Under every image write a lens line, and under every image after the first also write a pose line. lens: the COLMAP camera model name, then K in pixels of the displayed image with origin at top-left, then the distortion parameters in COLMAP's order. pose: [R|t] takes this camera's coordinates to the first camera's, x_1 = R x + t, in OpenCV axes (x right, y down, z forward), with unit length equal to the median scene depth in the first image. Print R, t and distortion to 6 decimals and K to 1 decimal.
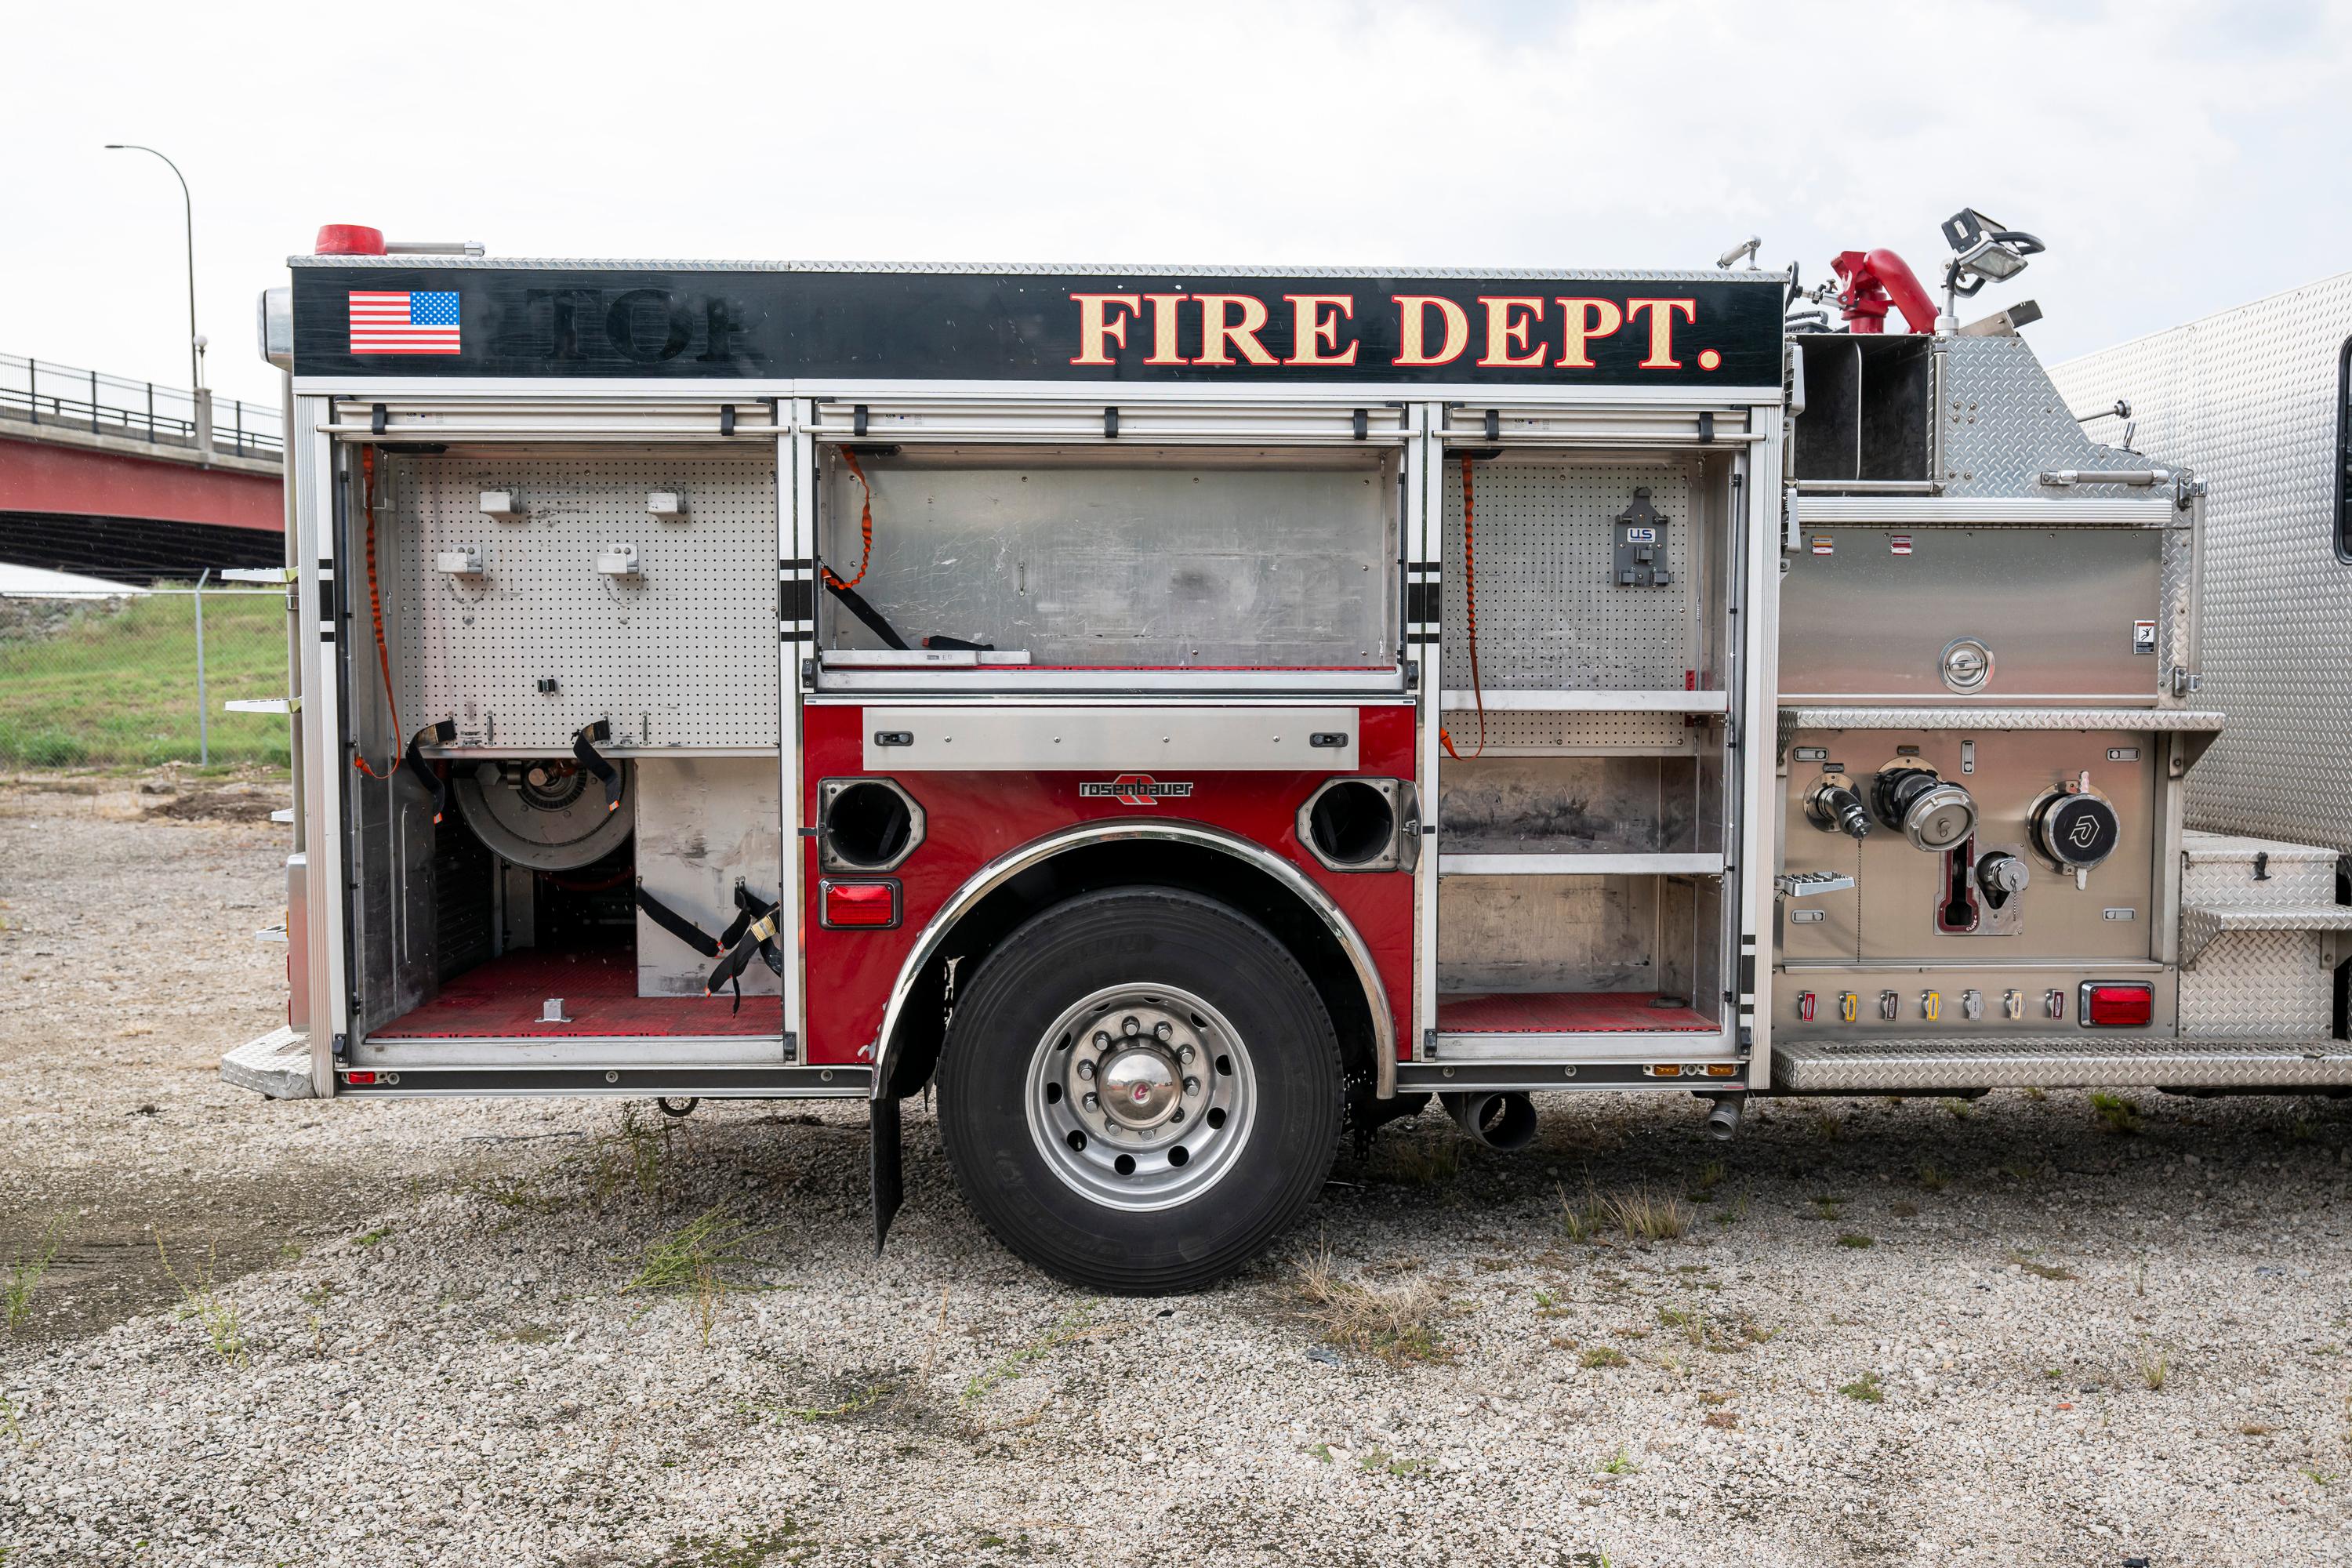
lens RADIAL K [[2103.1, 0, 1176.0], [0, 2103.1, 784.0], [0, 0, 1]] dist [-0.001259, 0.002223]
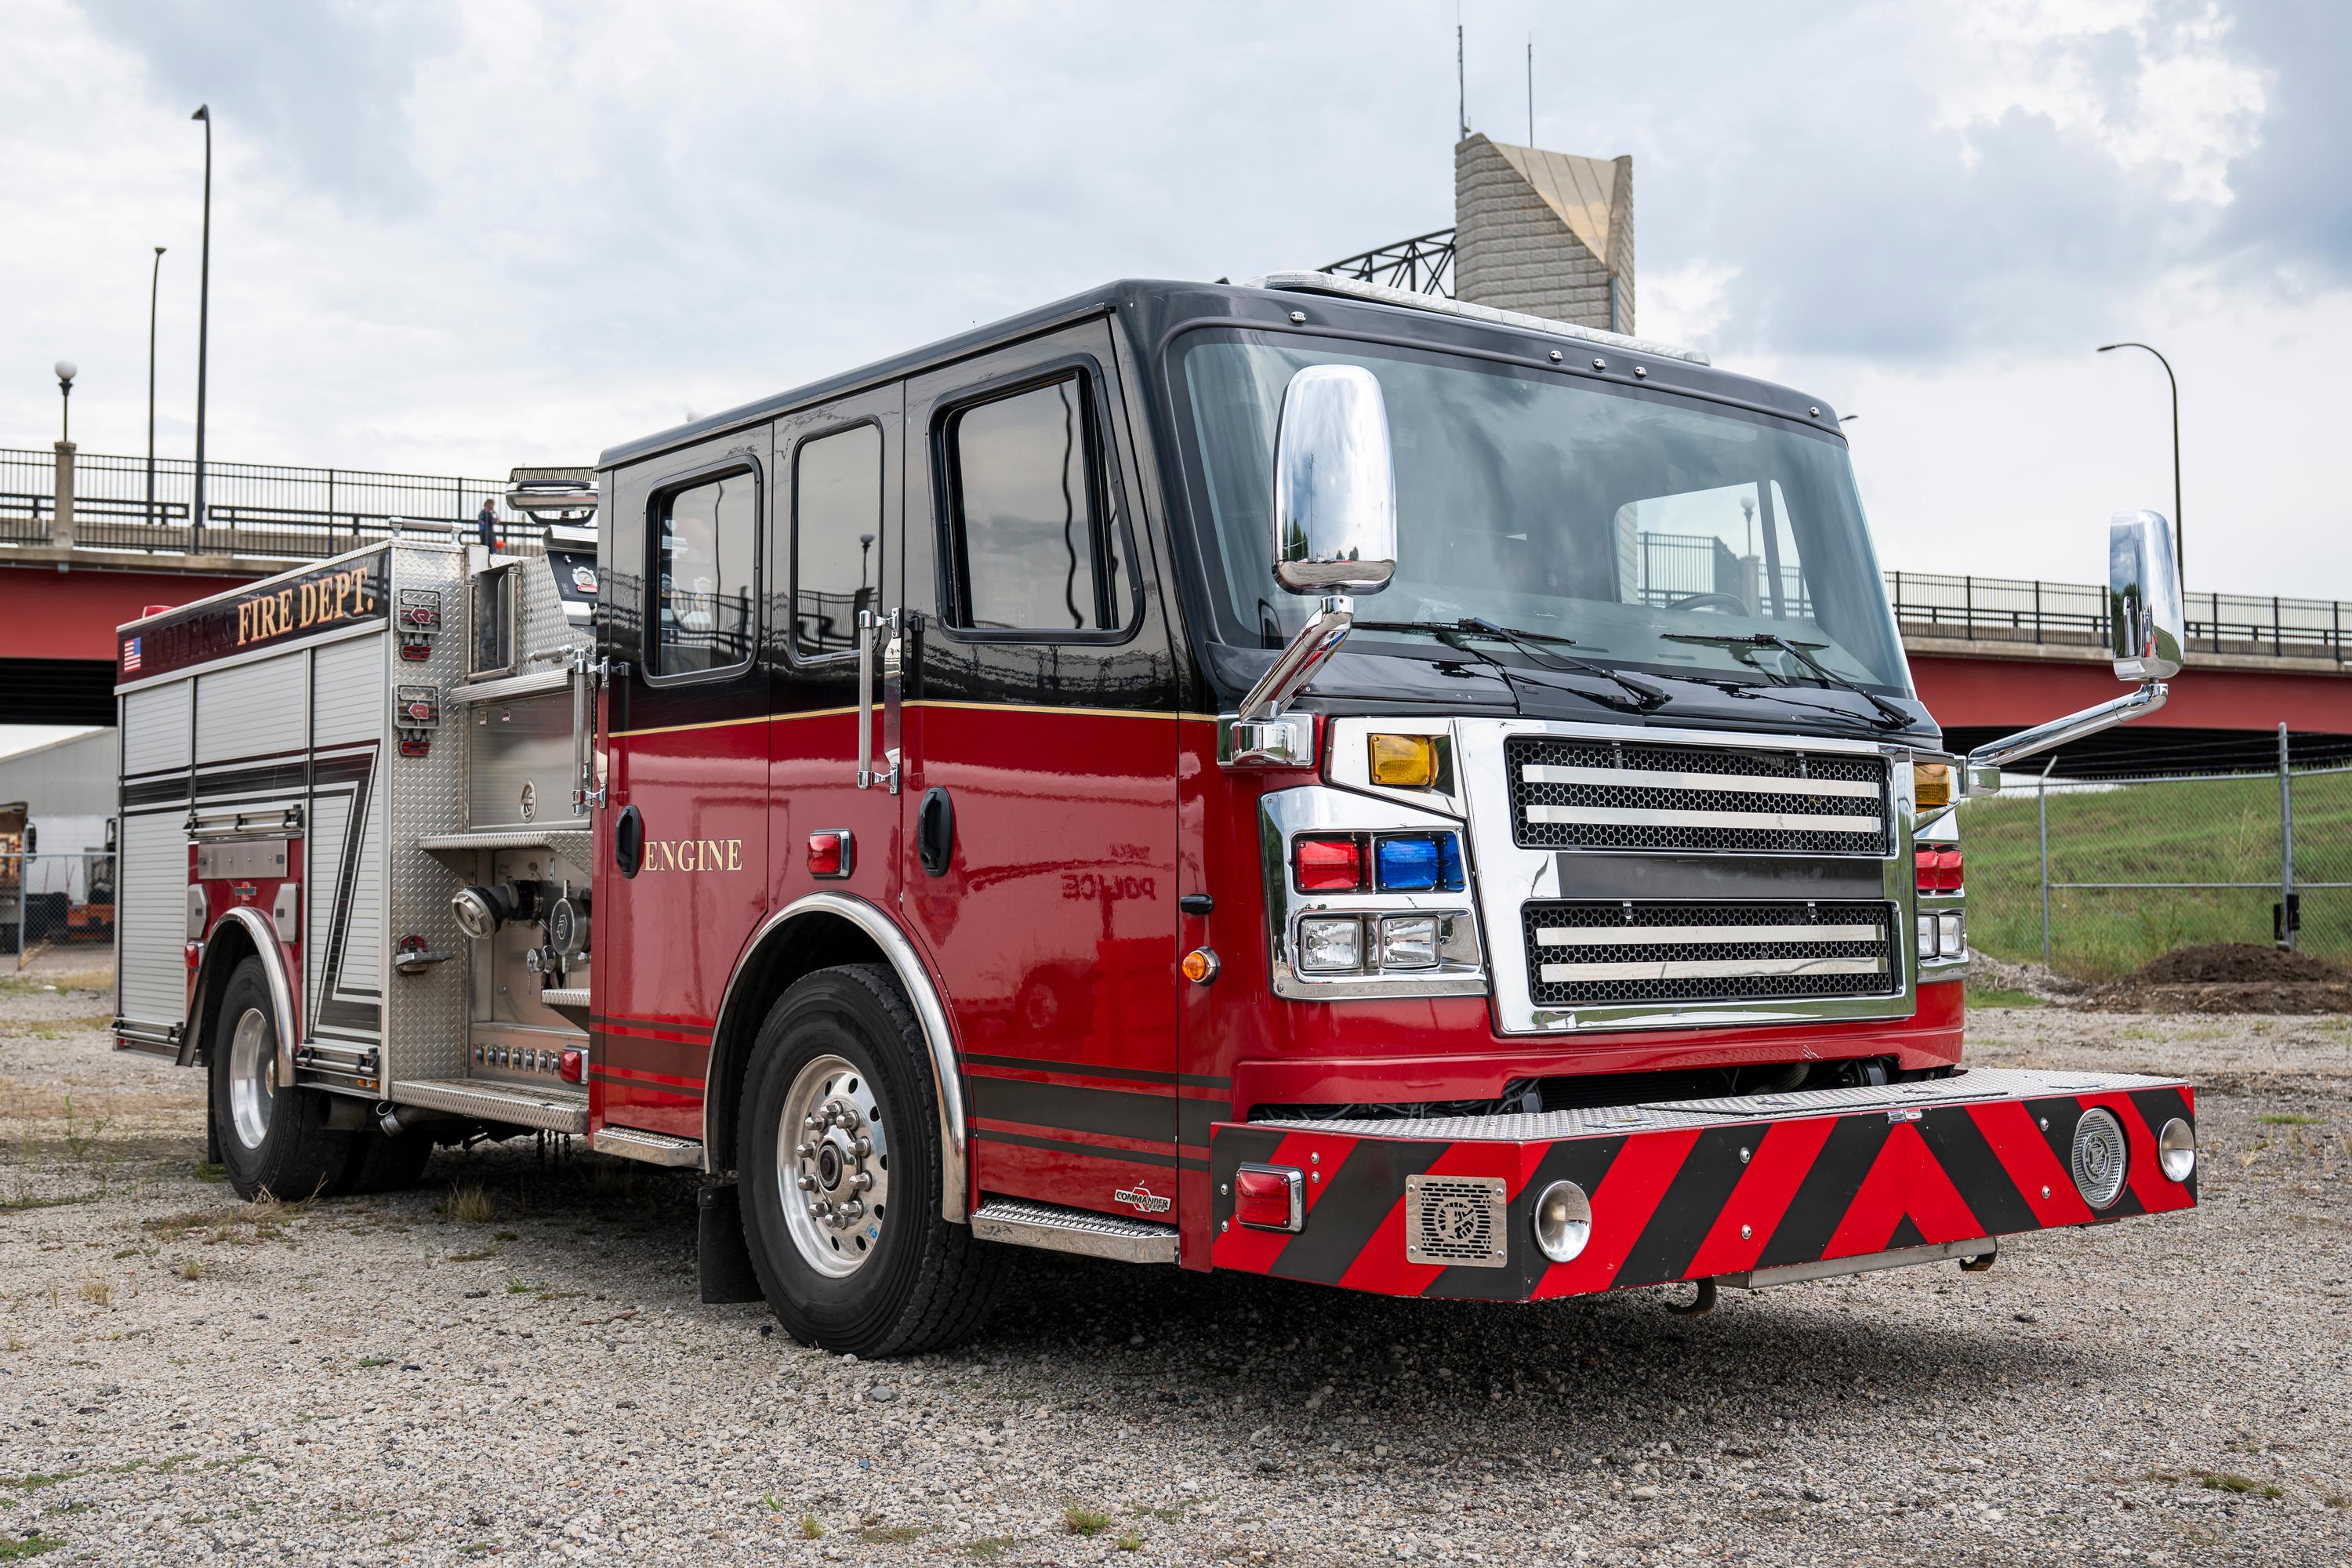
lens RADIAL K [[2534.7, 0, 1169.3], [0, 2534.7, 735.1], [0, 0, 1]] dist [0.013356, 0.024228]
pose [[0.568183, -0.056972, -0.820928, 1.993881], [-0.041332, 0.994366, -0.097615, 0.044034], [0.821864, 0.089394, 0.562627, 0.438044]]
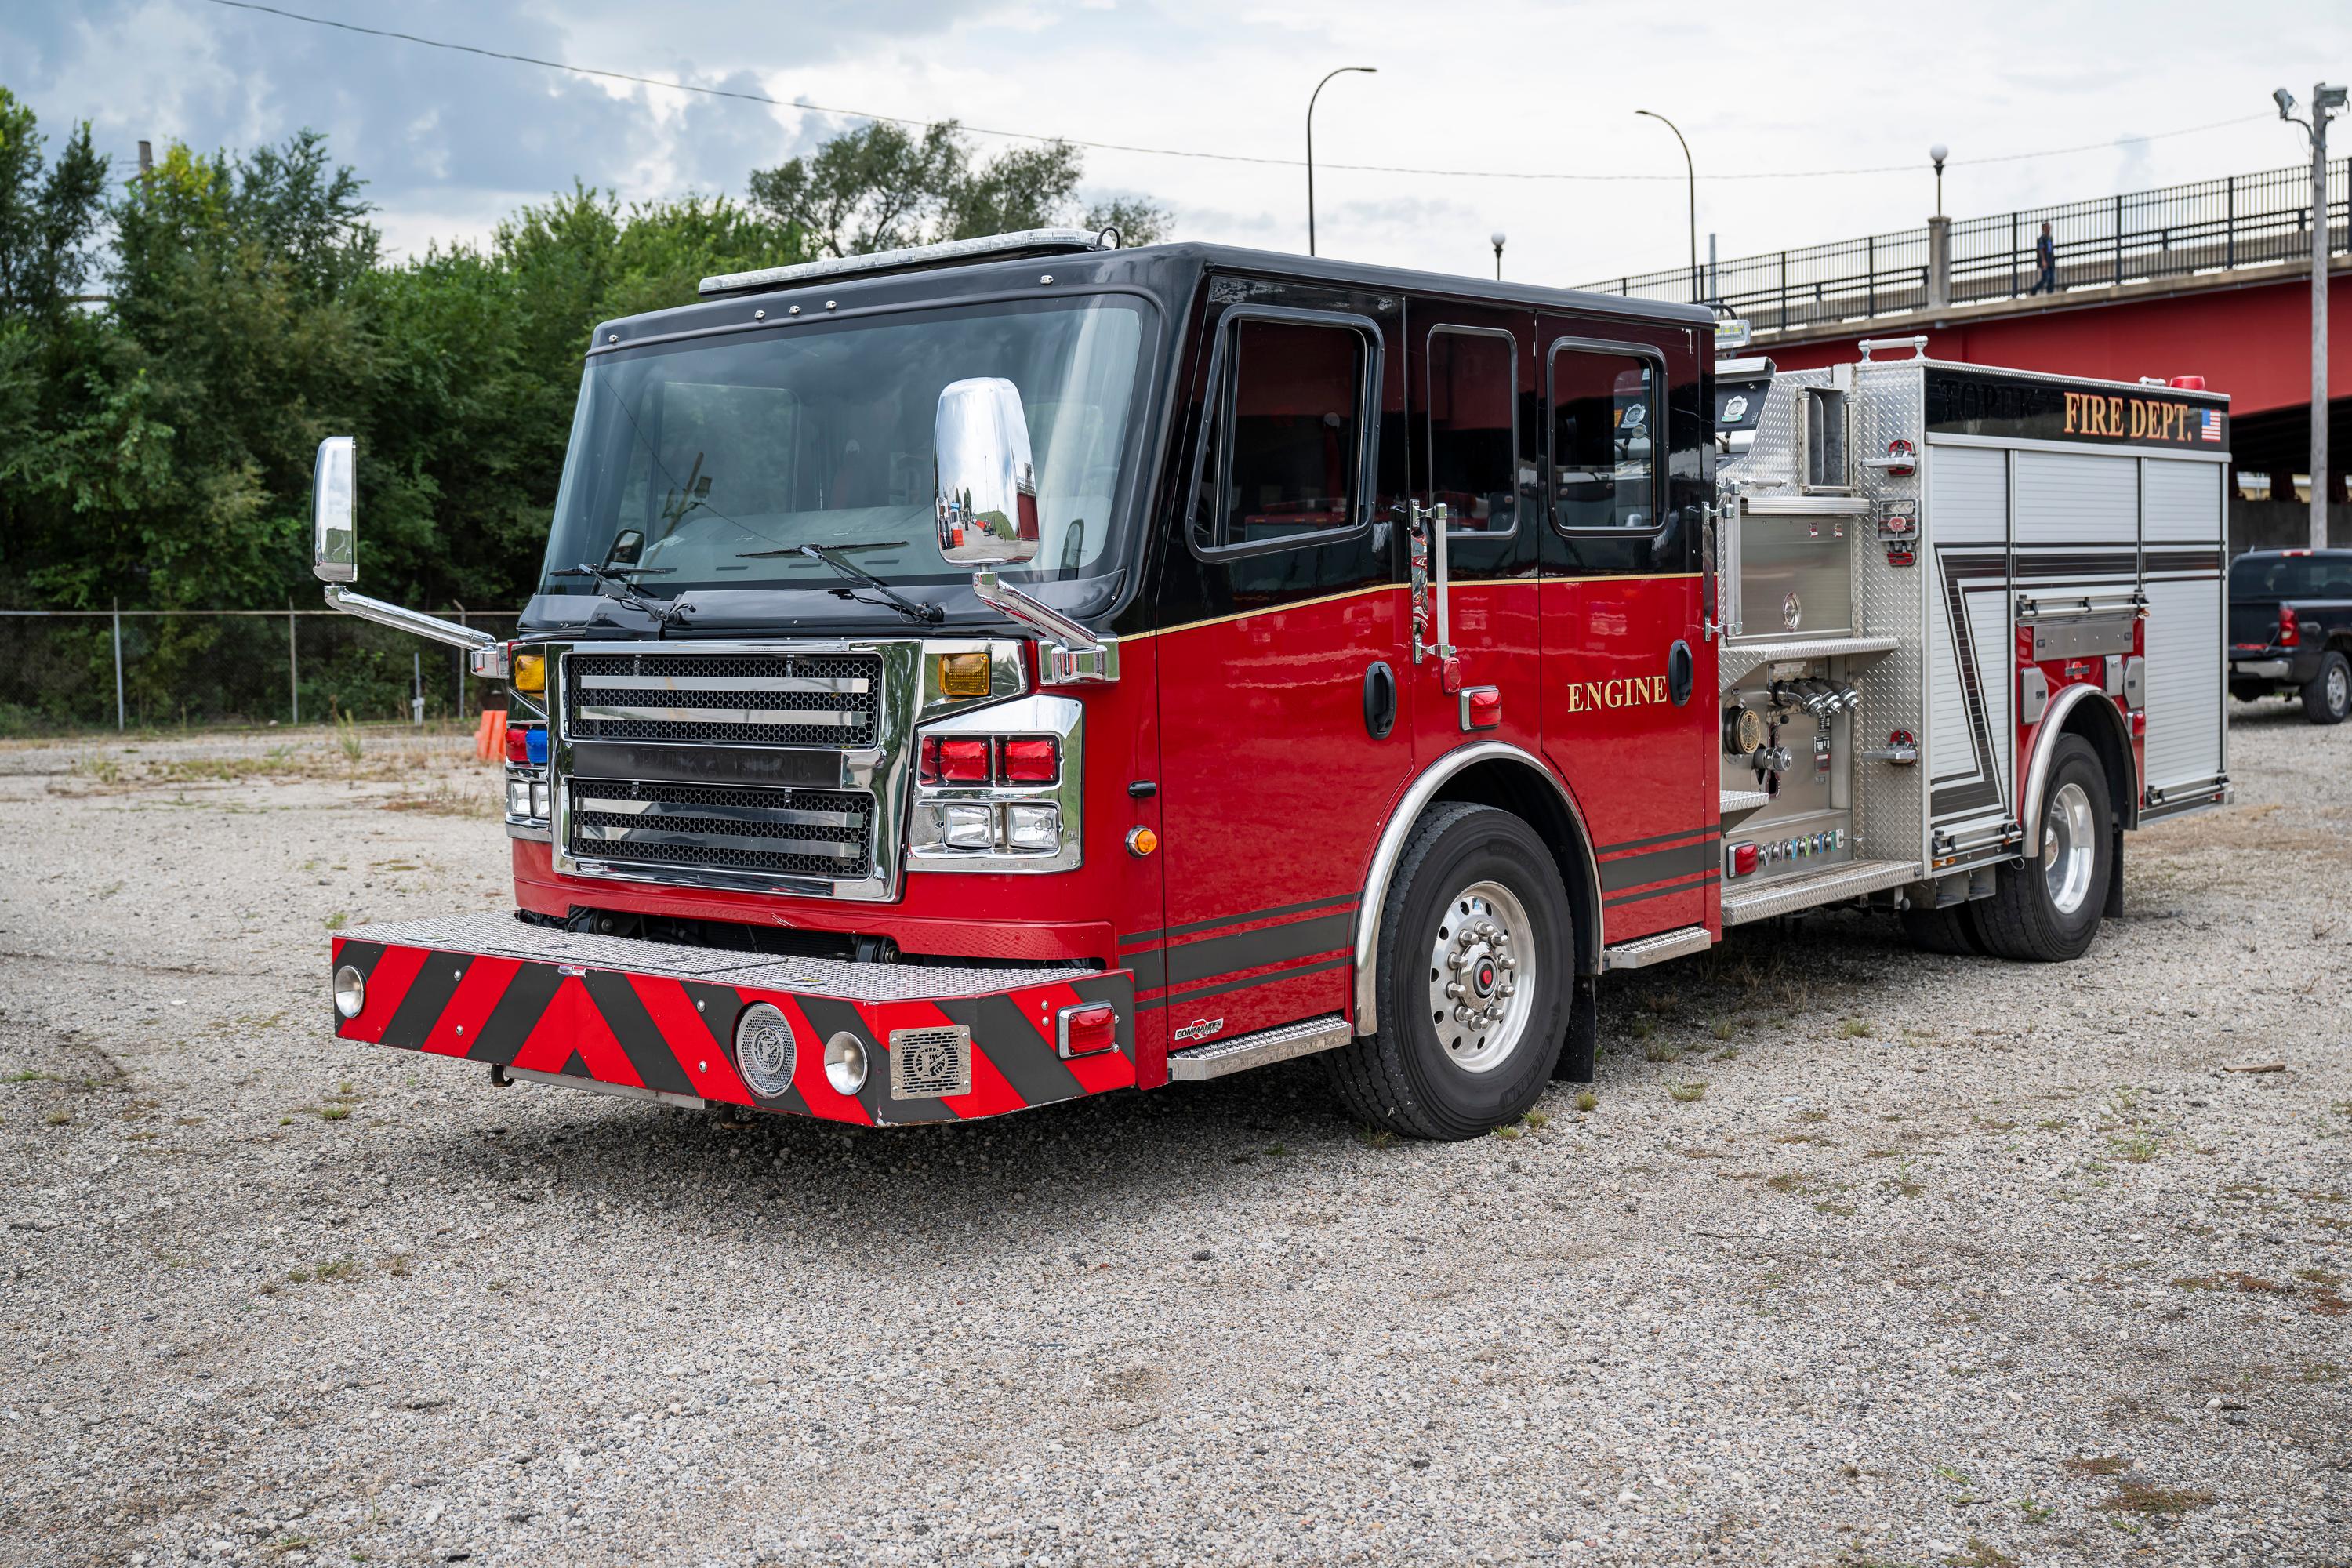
lens RADIAL K [[2534.7, 0, 1169.3], [0, 2534.7, 735.1], [0, 0, 1]] dist [0.013356, 0.024228]
pose [[0.679705, -0.061329, 0.730917, -2.049612], [0.076302, 0.997004, 0.012700, -0.027492], [-0.729506, 0.047138, 0.682348, 0.091864]]
